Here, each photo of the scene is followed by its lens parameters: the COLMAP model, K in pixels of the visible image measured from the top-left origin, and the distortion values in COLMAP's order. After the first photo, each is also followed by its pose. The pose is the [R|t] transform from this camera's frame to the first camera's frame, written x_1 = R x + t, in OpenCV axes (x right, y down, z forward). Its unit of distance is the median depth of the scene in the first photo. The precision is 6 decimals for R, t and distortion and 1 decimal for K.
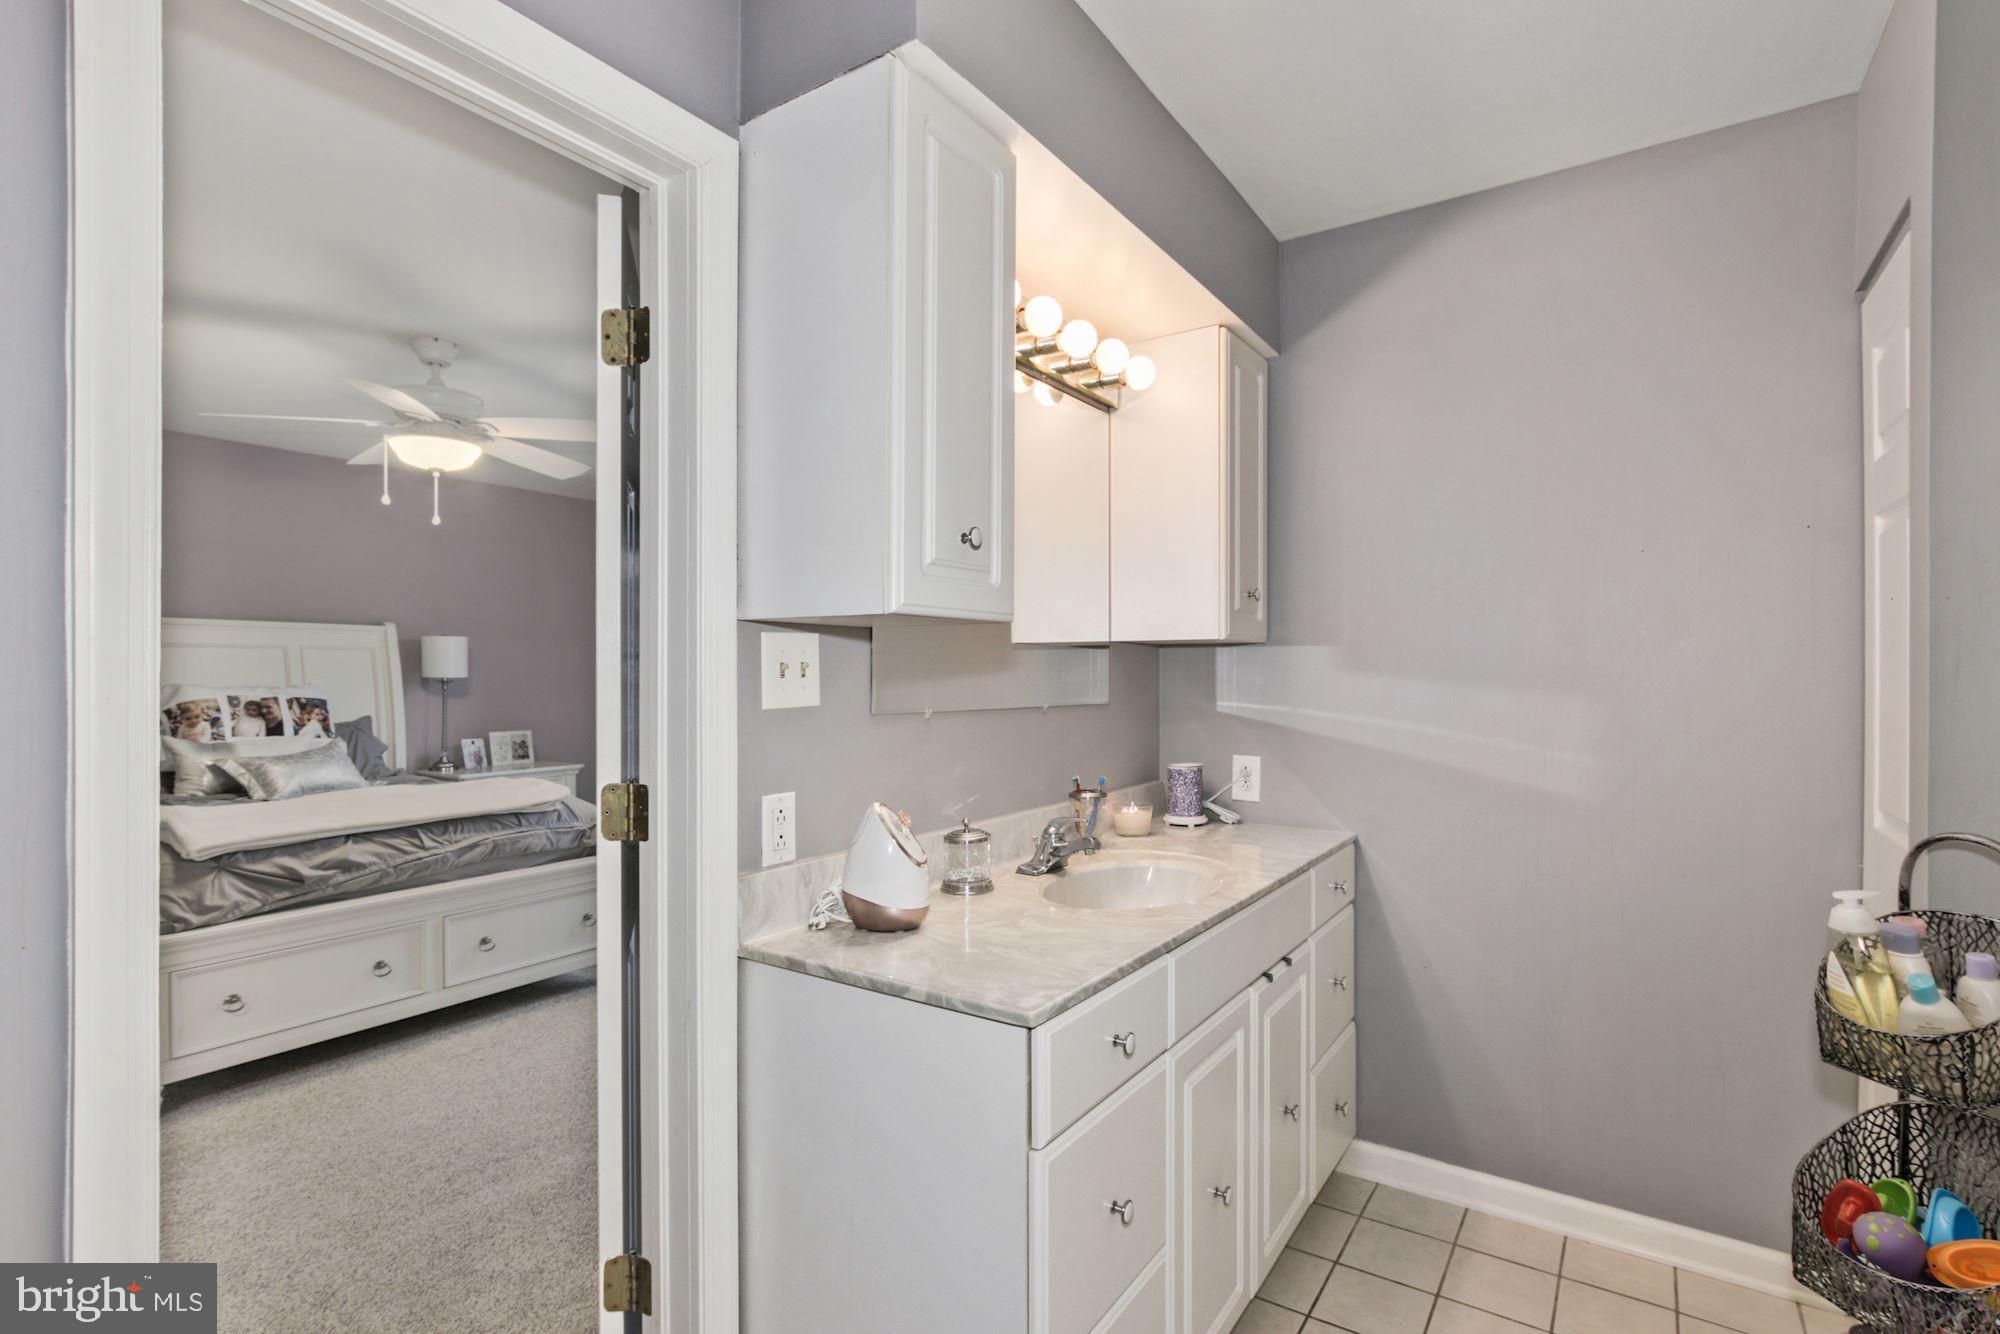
lens RADIAL K [[951.5, 0, 1000.0], [0, 951.5, 667.0], [0, 0, 1]] dist [0.001267, 0.001187]
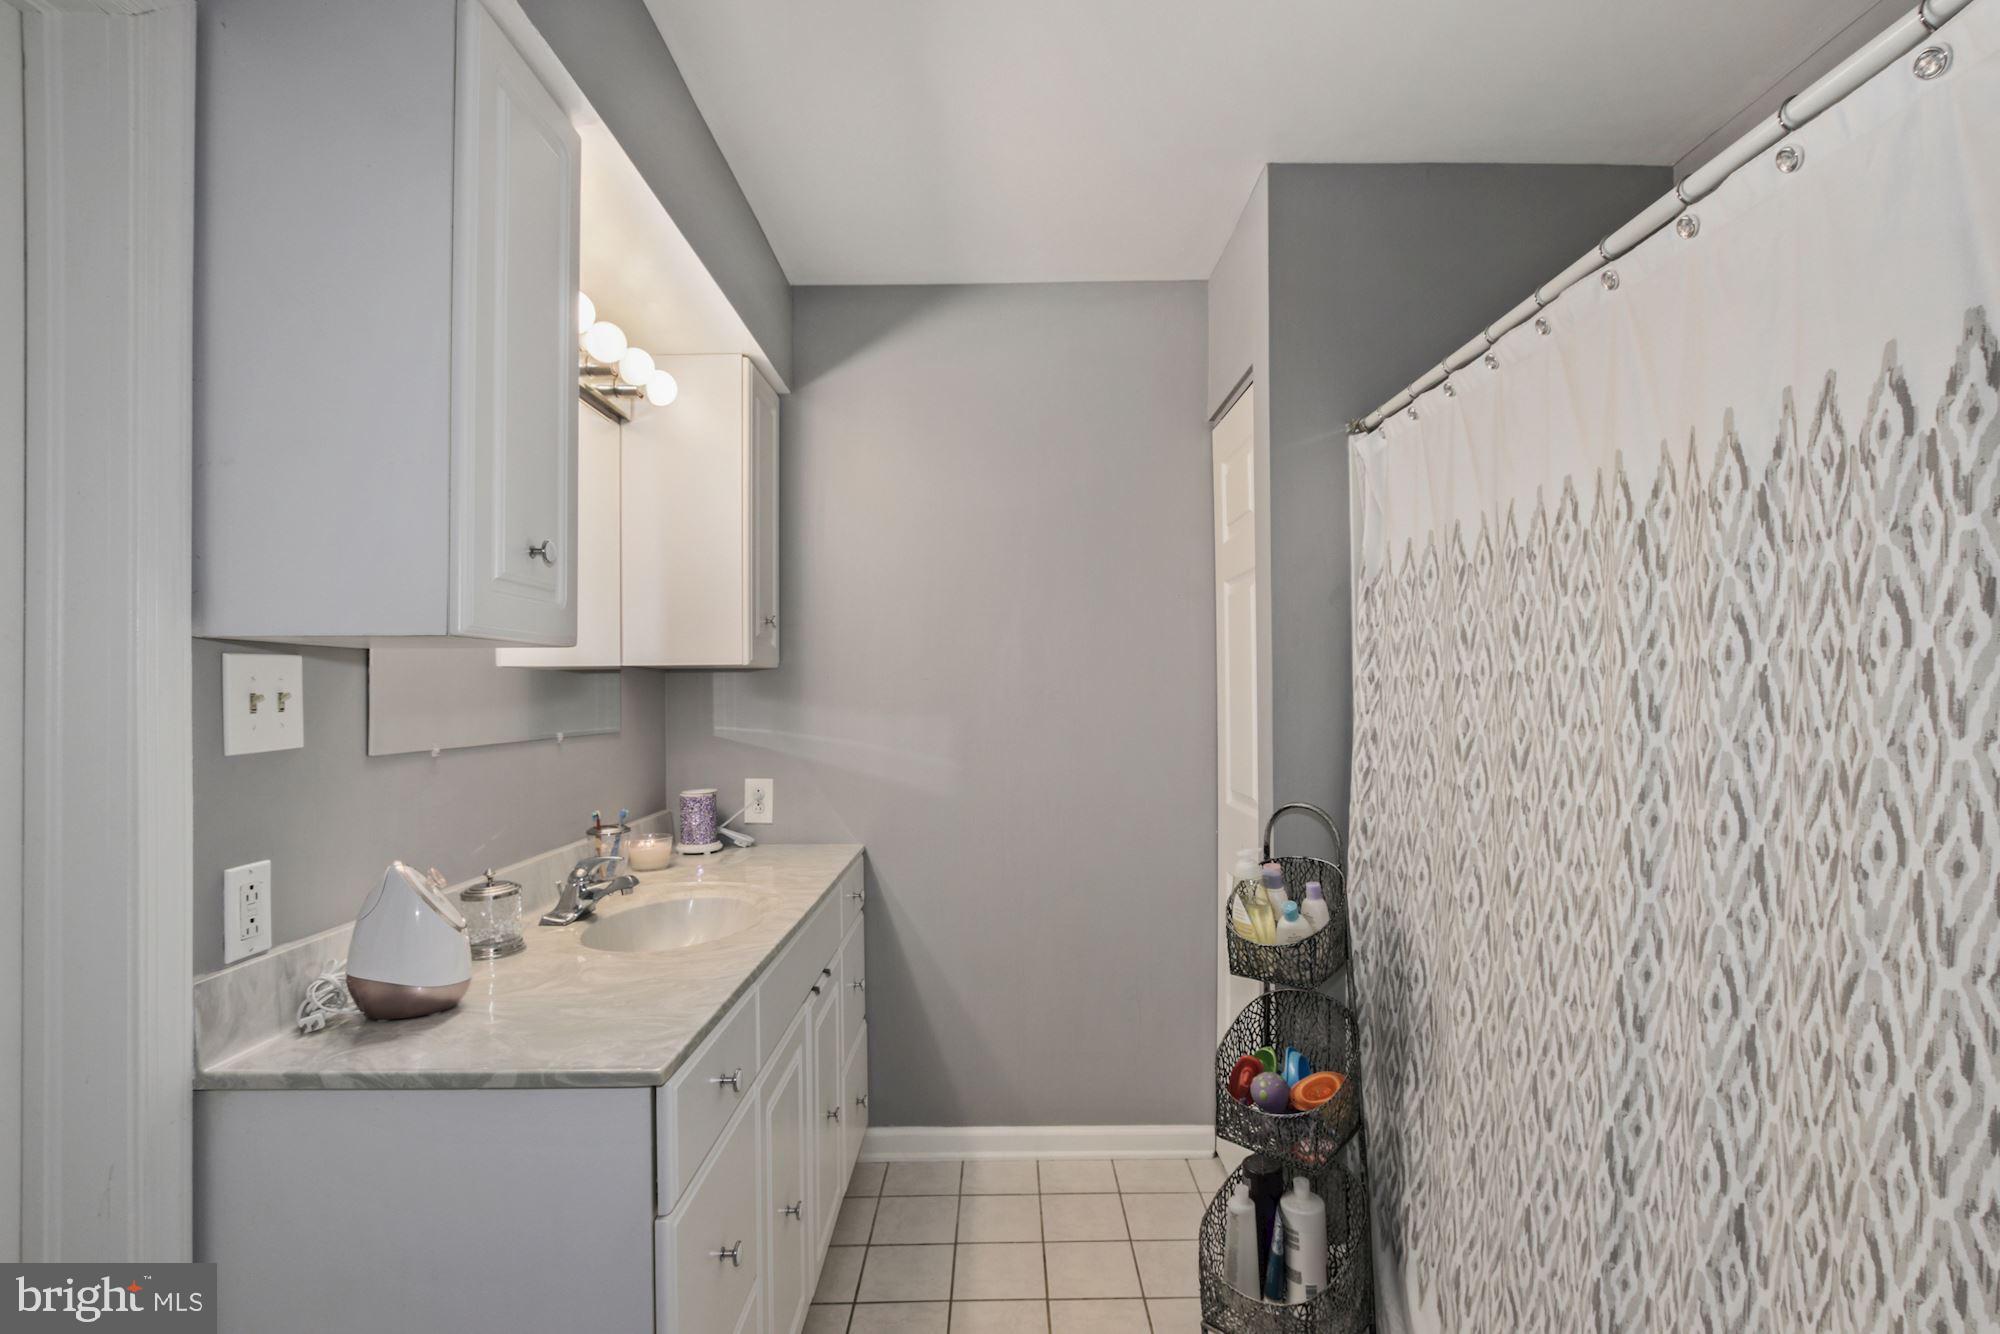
lens RADIAL K [[941.7, 0, 999.3], [0, 941.7, 672.5], [0, 0, 1]] dist [-0.001358, 0.000295]
pose [[0.830795, 0.004141, 0.556563, -0.145228], [0.004918, 0.999879, -0.014780, -0.006853], [-0.556557, 0.015016, 0.830674, 0.029726]]
